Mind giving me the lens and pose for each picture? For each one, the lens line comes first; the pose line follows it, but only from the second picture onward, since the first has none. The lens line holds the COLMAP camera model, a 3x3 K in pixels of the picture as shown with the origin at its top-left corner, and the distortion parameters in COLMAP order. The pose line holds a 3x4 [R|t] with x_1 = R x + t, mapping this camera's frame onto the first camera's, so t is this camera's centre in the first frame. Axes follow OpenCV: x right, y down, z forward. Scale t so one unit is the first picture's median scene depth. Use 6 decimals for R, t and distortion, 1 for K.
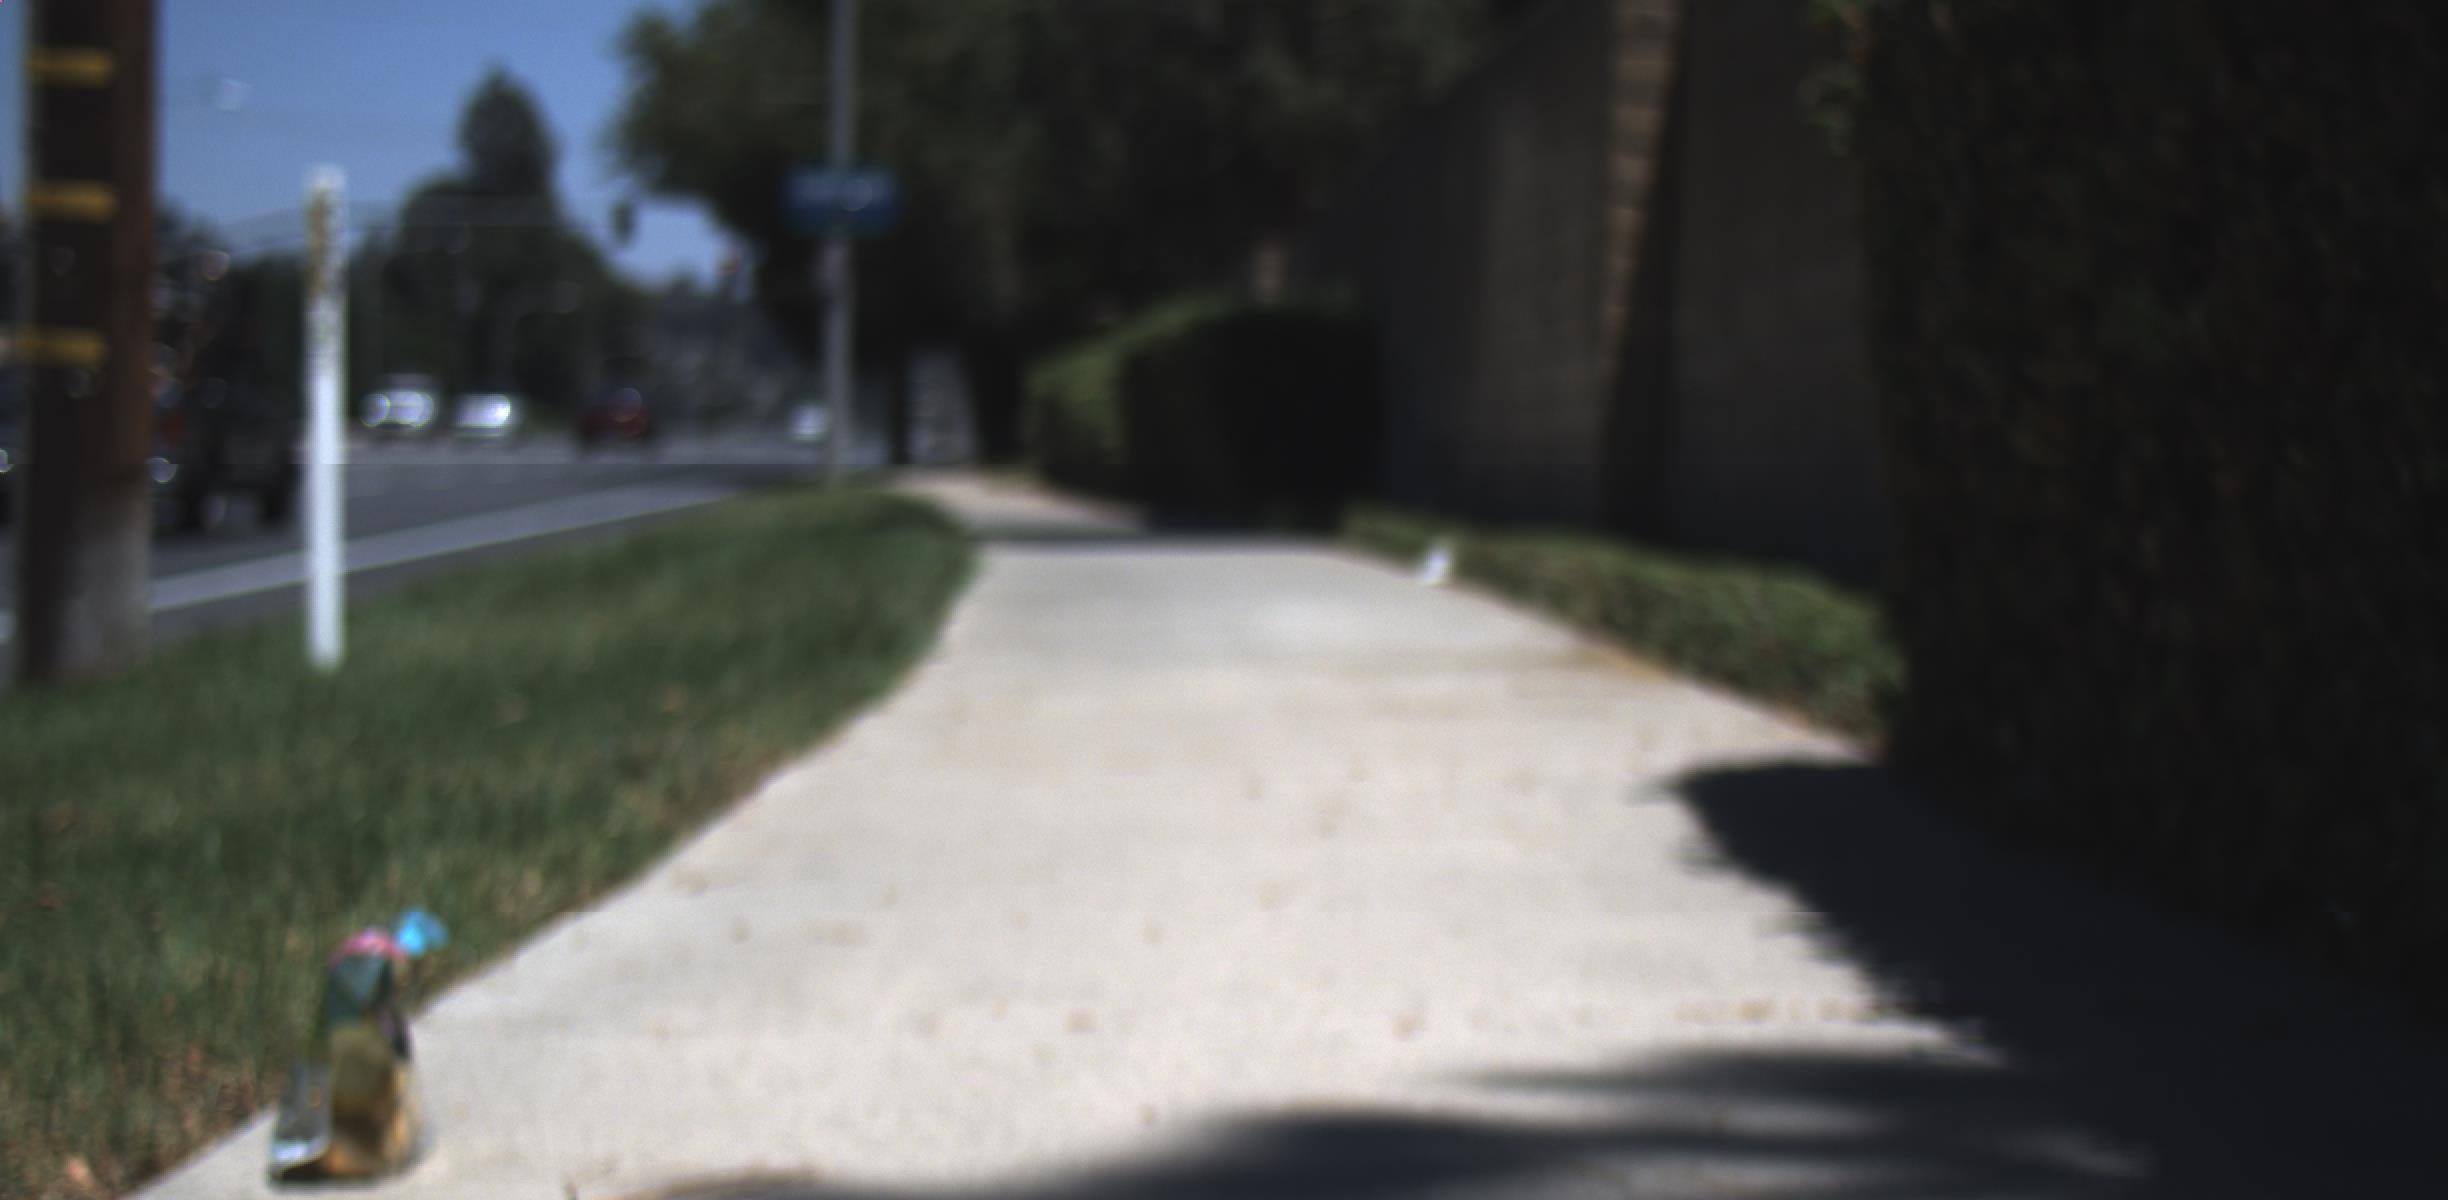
lens RADIAL K [[8661.2, 0, 1213.6], [0, 8661.2, 606.9], [0, 0, 1]] dist [0.852050, 0.000000]
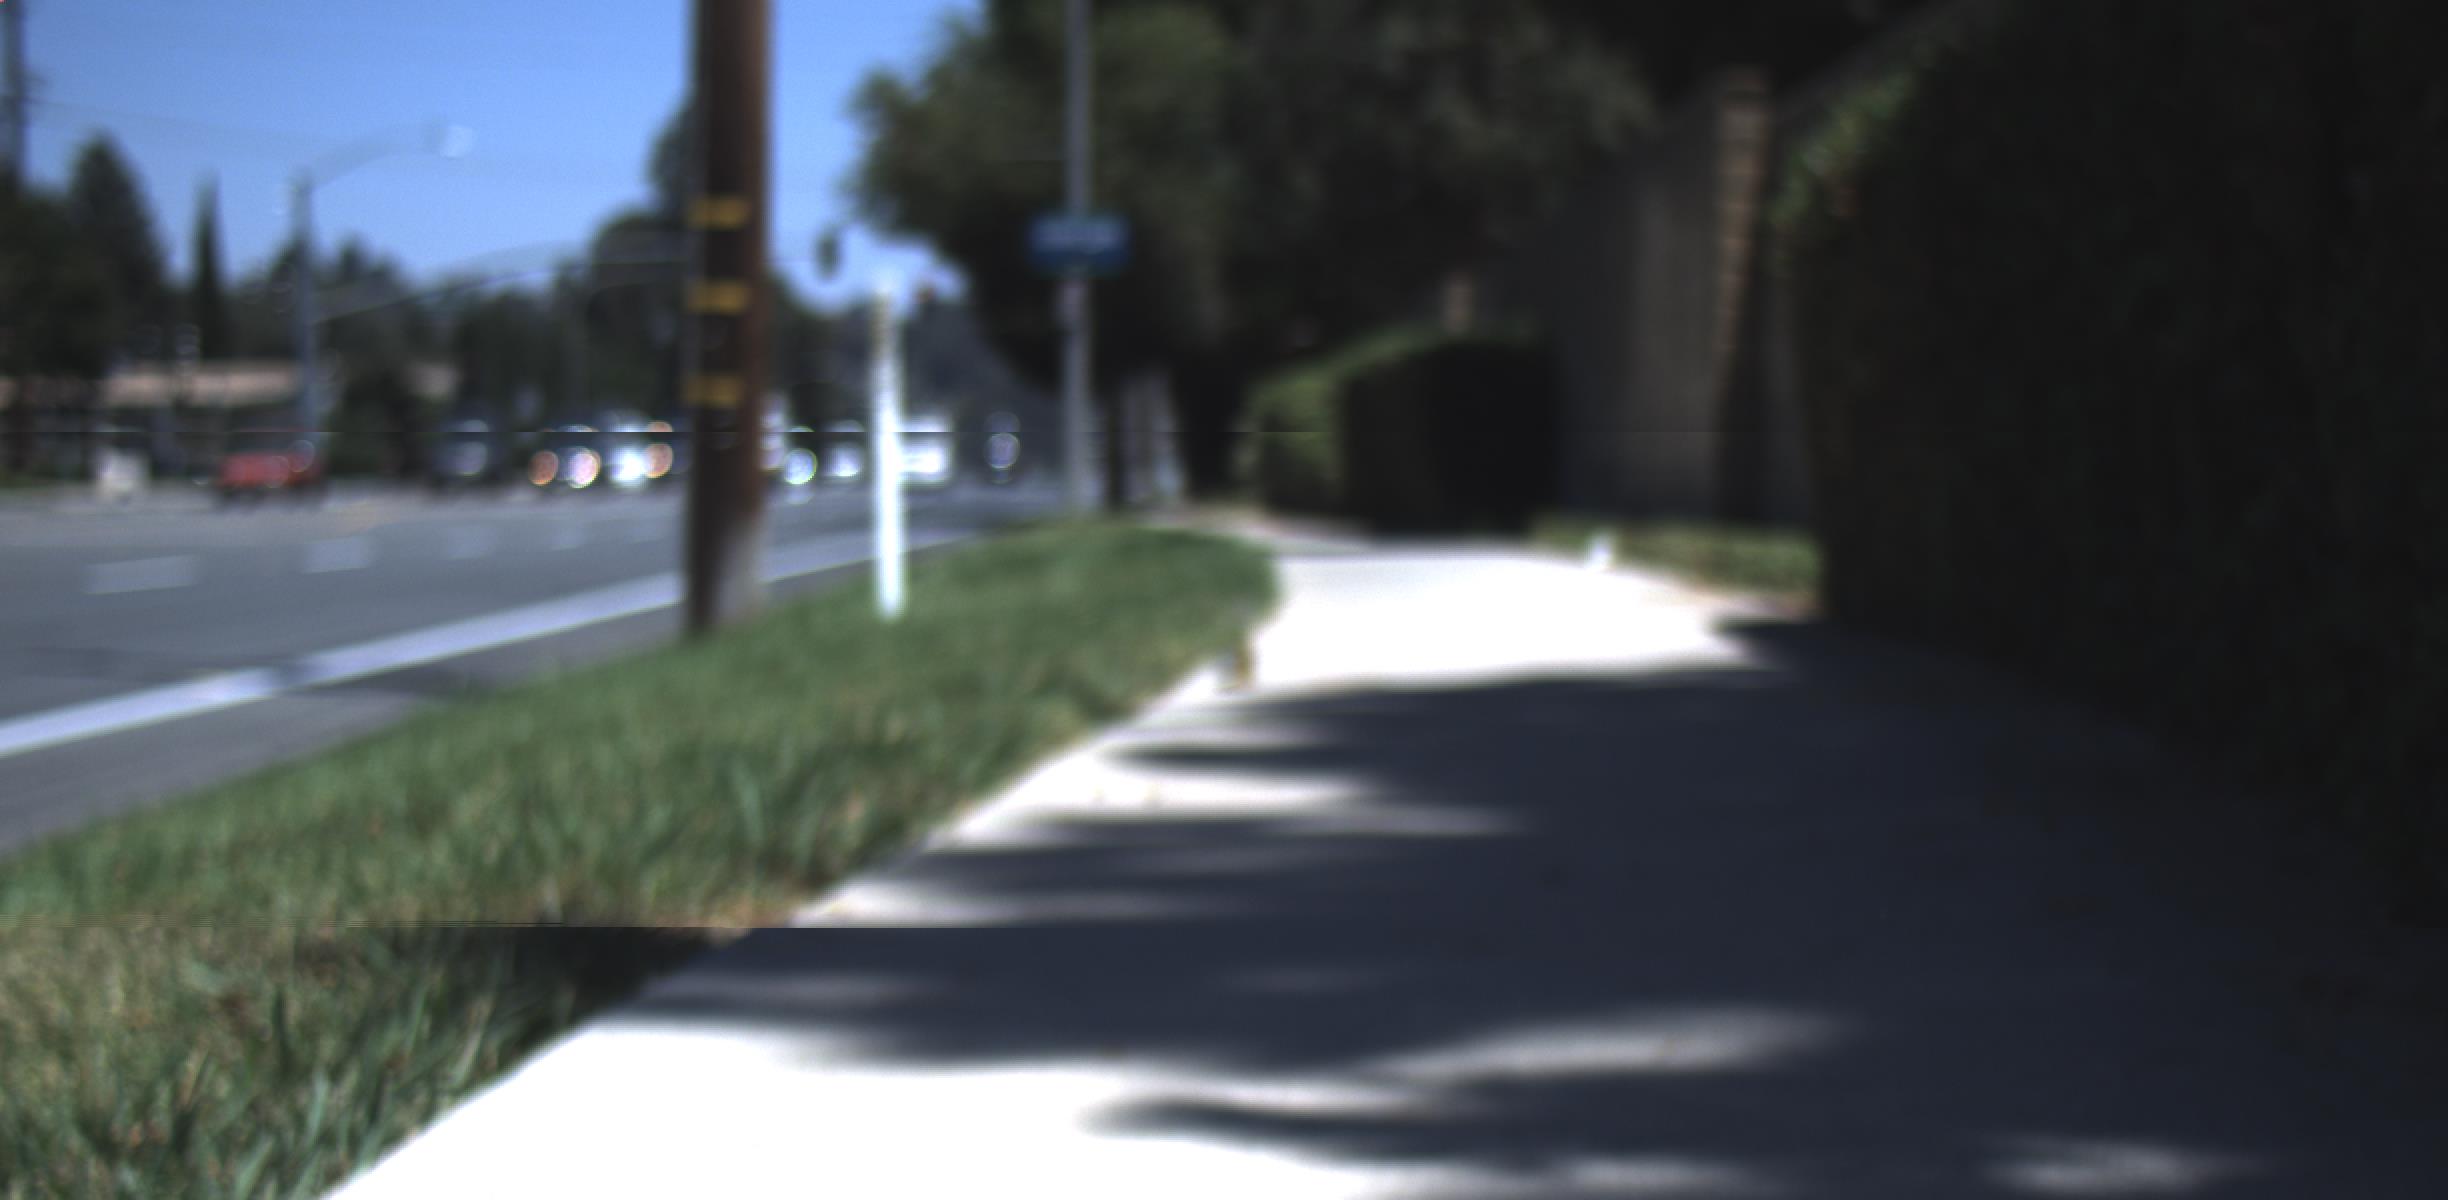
lens RADIAL K [[8661.2, 0, 1219.8], [0, 8661.2, 597.8], [0, 0, 1]] dist [0.852050, 0.000000]
pose [[0.999646, -0.017594, -0.019947, -0.003029], [0.017537, 0.999842, -0.003028, 0.003713], [0.019997, 0.002678, 0.999796, -0.158447]]
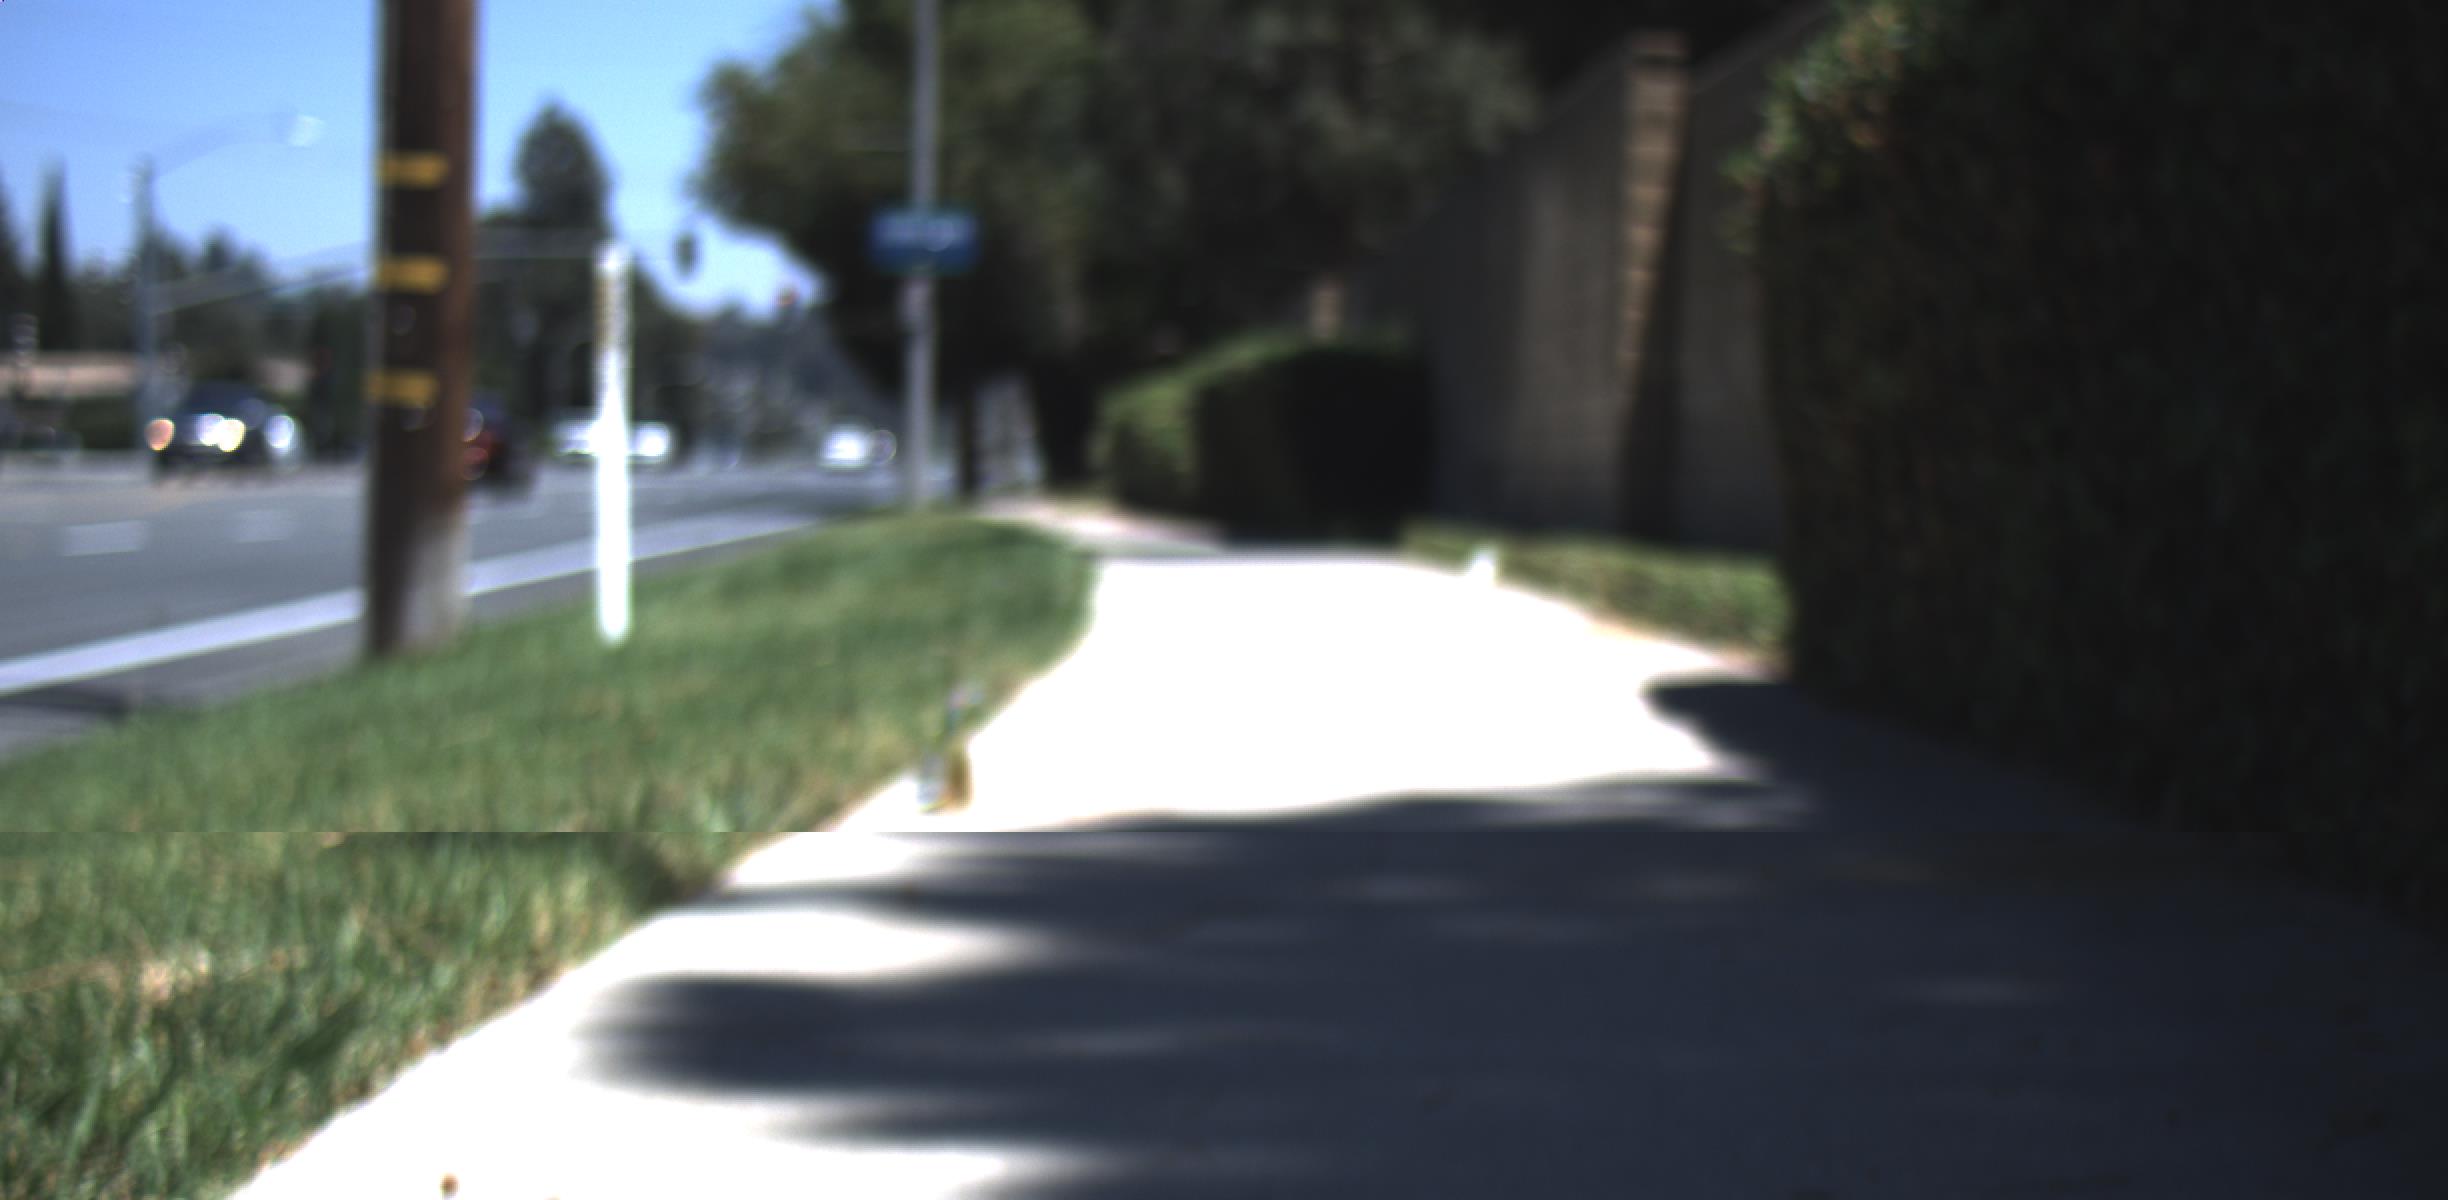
lens RADIAL K [[8661.2, 0, 1214.8], [0, 8661.2, 608.7], [0, 0, 1]] dist [0.852050, 0.000000]
pose [[0.999986, -0.000839, -0.005203, -0.001885], [0.000824, 0.999995, -0.002928, 0.001824], [0.005205, 0.002923, 0.999982, -0.078620]]
